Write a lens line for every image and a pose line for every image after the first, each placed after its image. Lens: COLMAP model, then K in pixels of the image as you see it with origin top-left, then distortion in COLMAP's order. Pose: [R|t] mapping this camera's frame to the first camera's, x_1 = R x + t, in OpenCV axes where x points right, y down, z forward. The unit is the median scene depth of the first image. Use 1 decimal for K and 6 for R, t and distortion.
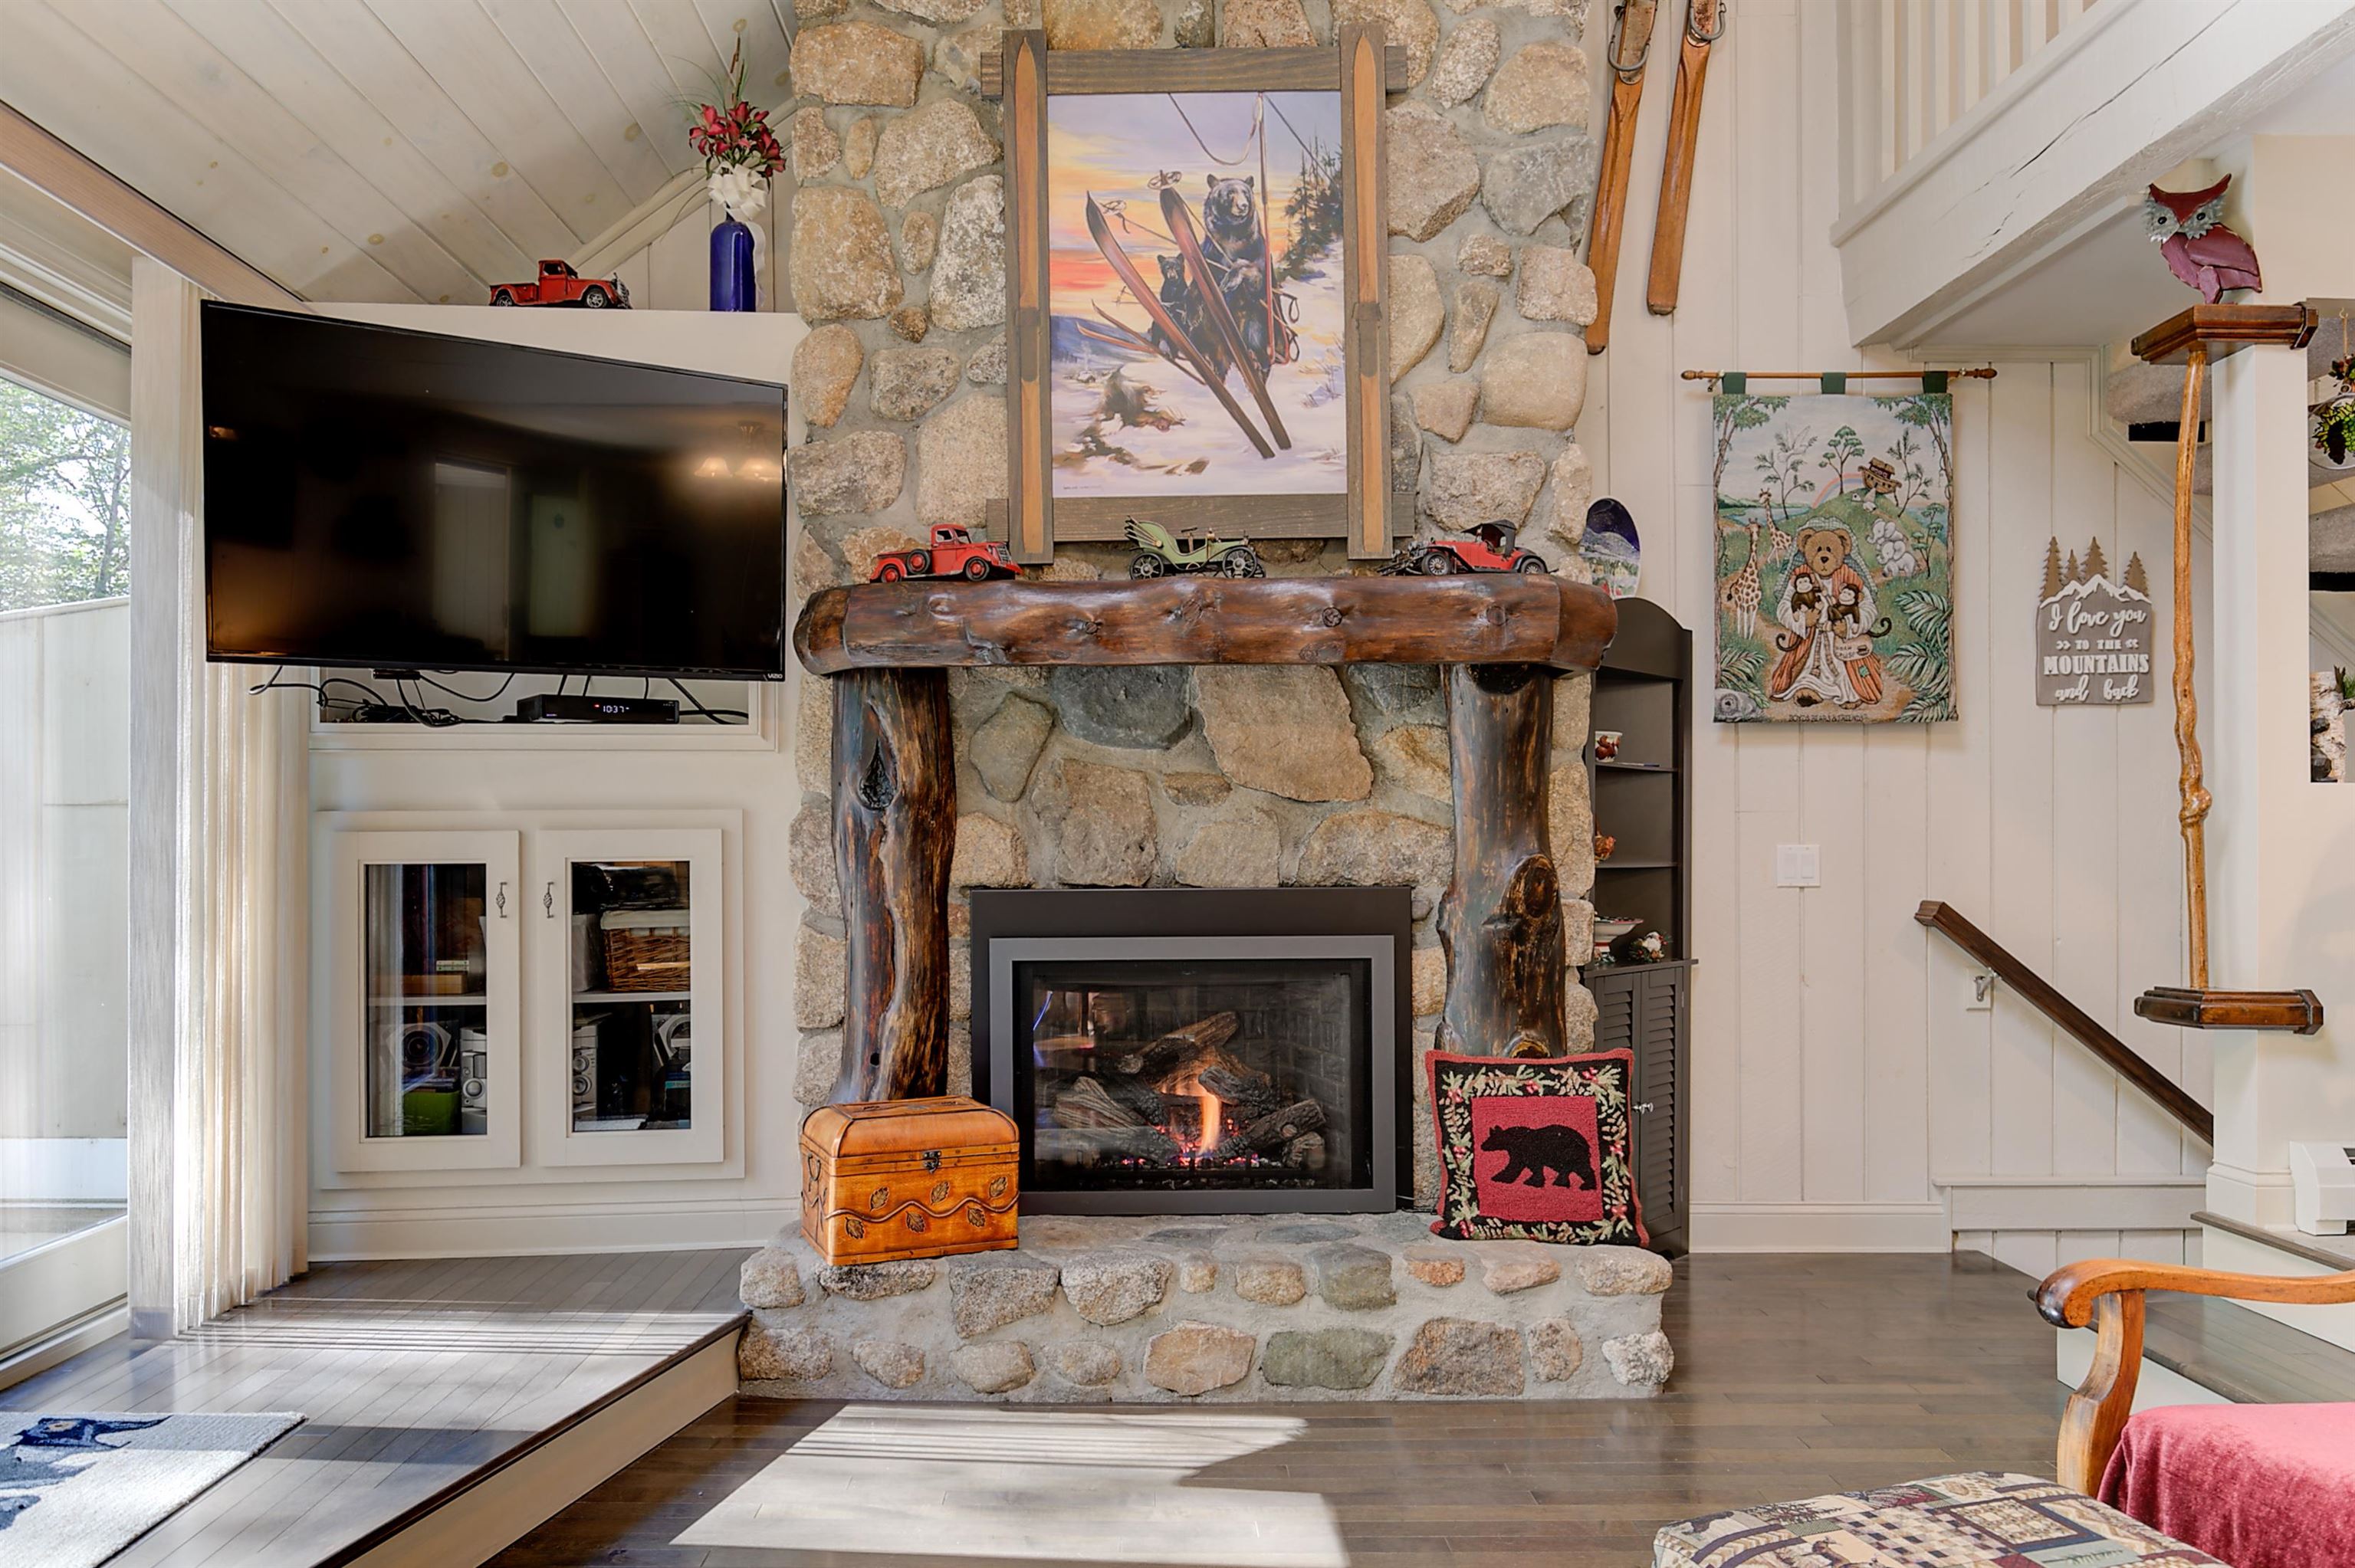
lens RADIAL K [[1543.3, 0, 1108.3], [0, 1543.3, 826.6], [0, 0, 1]] dist [0.007882, -0.018277]
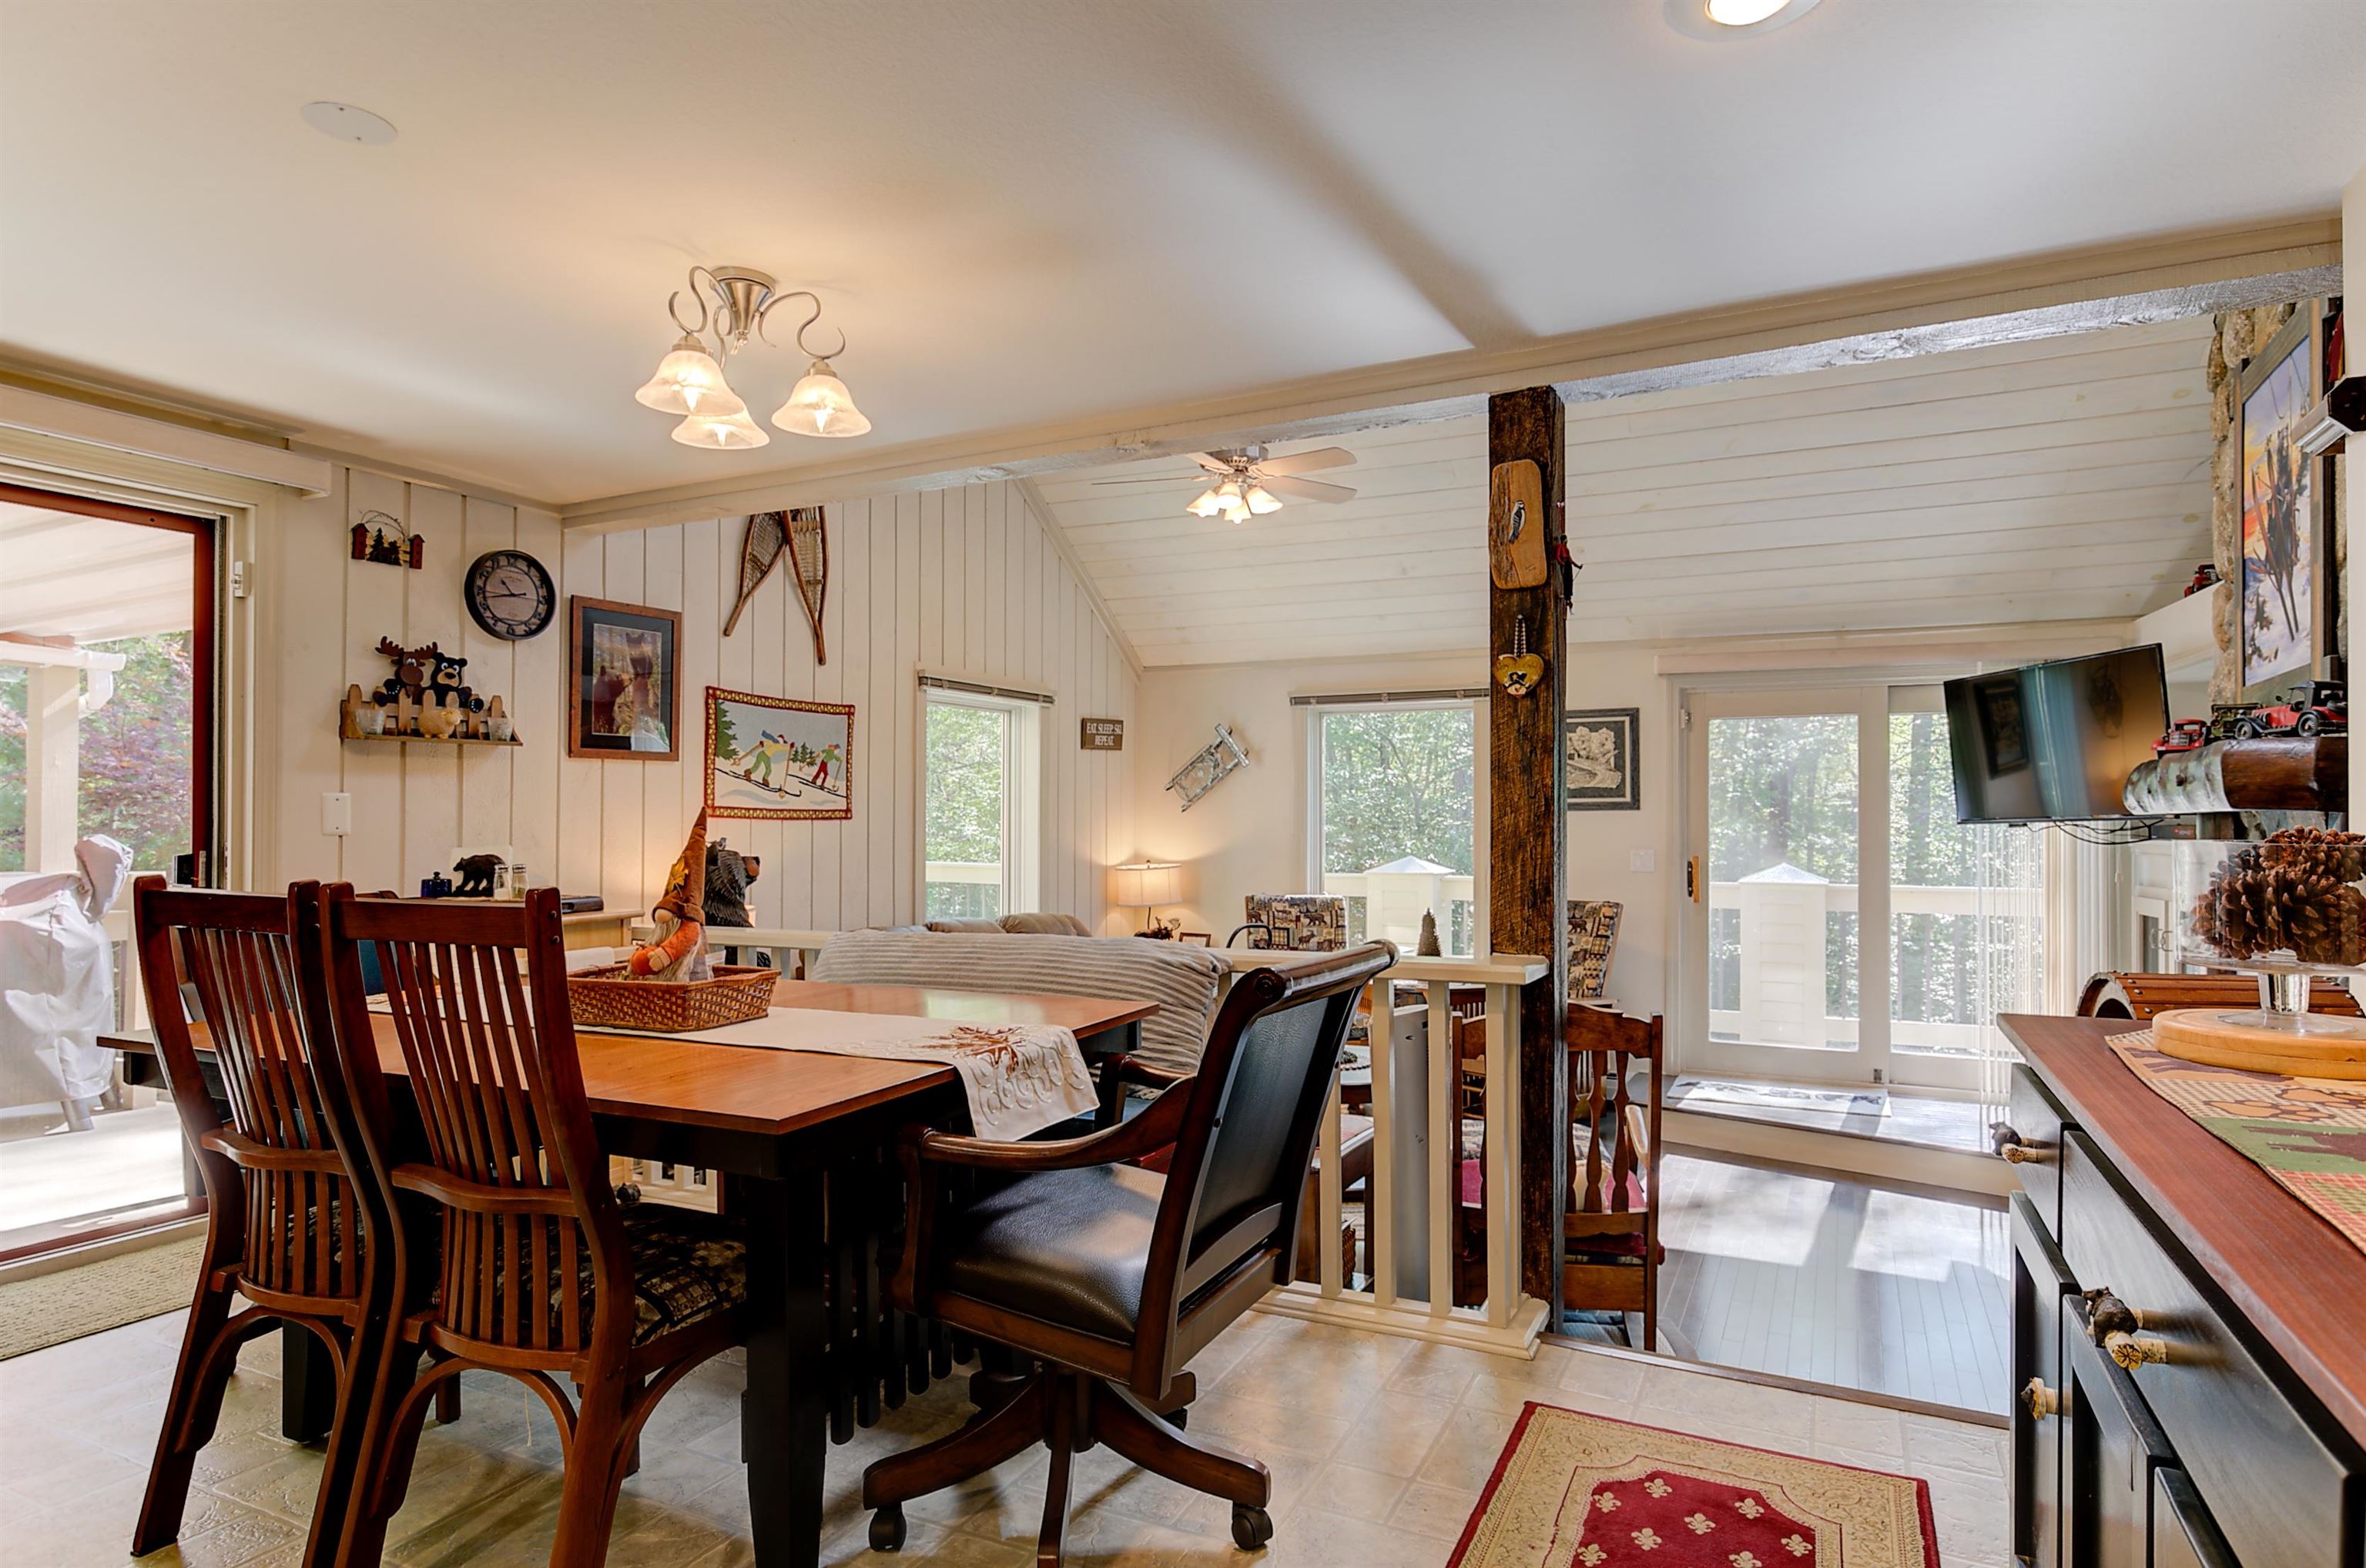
lens RADIAL K [[1313.1, 0, 1159.2], [0, 1313.1, 791.4], [0, 0, 1]] dist [-0.000252, 0.000937]
pose [[-0.452035, -0.018290, -0.891812, 1.487062], [0.005586, 0.999712, -0.023334, -0.094411], [0.891983, -0.015530, -0.451803, 0.651430]]
